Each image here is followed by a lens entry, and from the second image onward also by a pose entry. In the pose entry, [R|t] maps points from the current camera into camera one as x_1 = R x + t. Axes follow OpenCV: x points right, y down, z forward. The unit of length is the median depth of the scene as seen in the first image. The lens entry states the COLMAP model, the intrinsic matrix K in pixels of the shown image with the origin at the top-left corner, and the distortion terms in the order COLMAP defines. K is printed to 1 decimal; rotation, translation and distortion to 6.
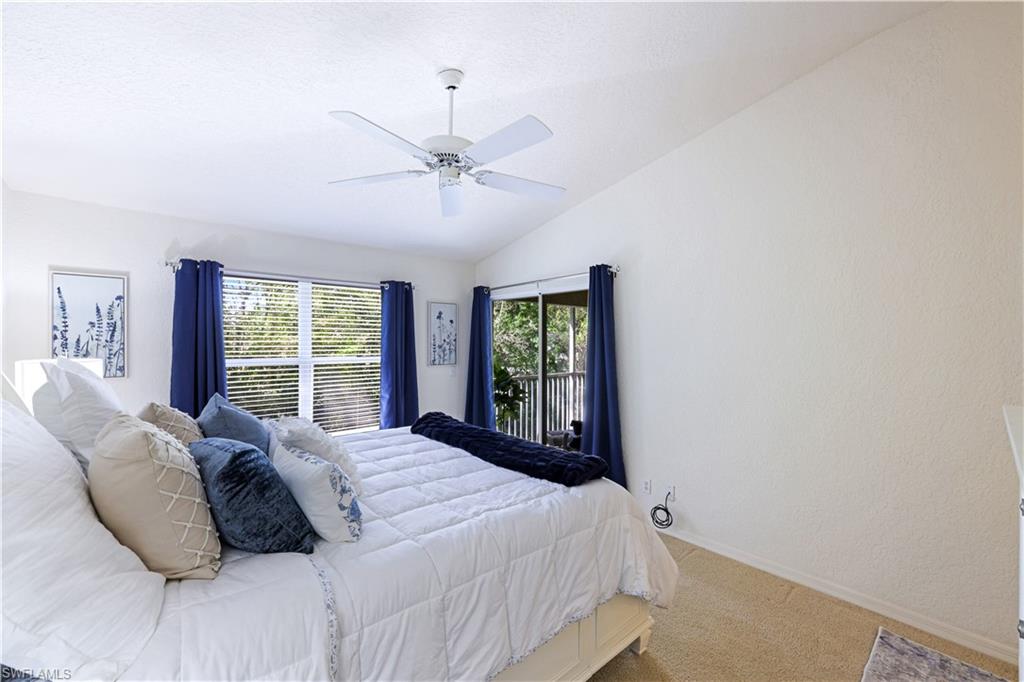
lens RADIAL K [[413.7, 0, 514.9], [0, 413.7, 344.4], [0, 0, 1]] dist [-0.001448, -0.000006]
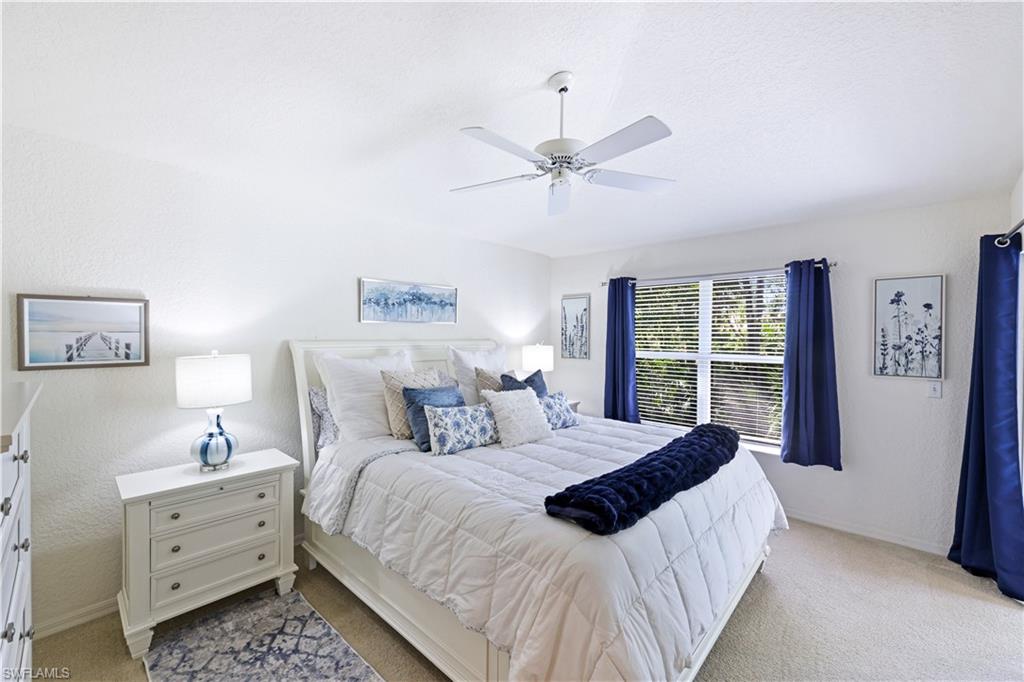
lens RADIAL K [[413.7, 0, 514.0], [0, 413.7, 338.6], [0, 0, 1]] dist [-0.001448, -0.000006]
pose [[0.106682, 0.004966, -0.994281, 0.612120], [-0.015960, 0.999867, 0.003282, -0.001296], [0.994165, 0.015519, 0.106747, 0.547960]]
